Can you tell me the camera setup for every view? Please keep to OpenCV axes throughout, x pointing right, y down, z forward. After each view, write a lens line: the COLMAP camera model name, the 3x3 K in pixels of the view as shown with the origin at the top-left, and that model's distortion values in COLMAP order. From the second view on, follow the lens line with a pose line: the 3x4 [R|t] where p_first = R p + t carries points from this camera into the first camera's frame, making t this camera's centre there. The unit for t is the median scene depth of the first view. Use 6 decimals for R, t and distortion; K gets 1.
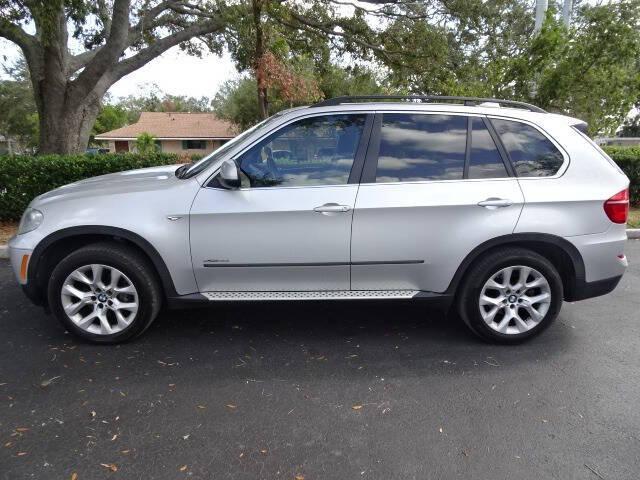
lens RADIAL K [[452.2, 0, 319.4], [0, 452.2, 237.4], [0, 0, 1]] dist [0.009422, -0.005240]
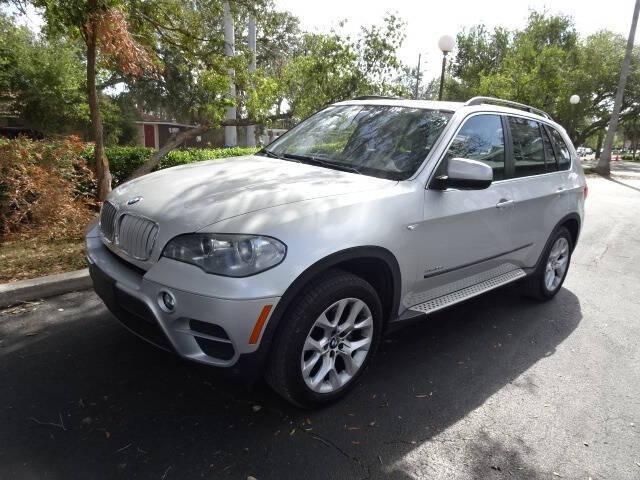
lens RADIAL K [[452.2, 0, 318.7], [0, 452.2, 242.5], [0, 0, 1]] dist [0.009422, -0.005240]
pose [[0.759729, -0.118351, 0.639378, -0.961087], [0.091375, 0.992971, 0.075228, -0.090447], [-0.643788, 0.001270, 0.765203, 0.443305]]
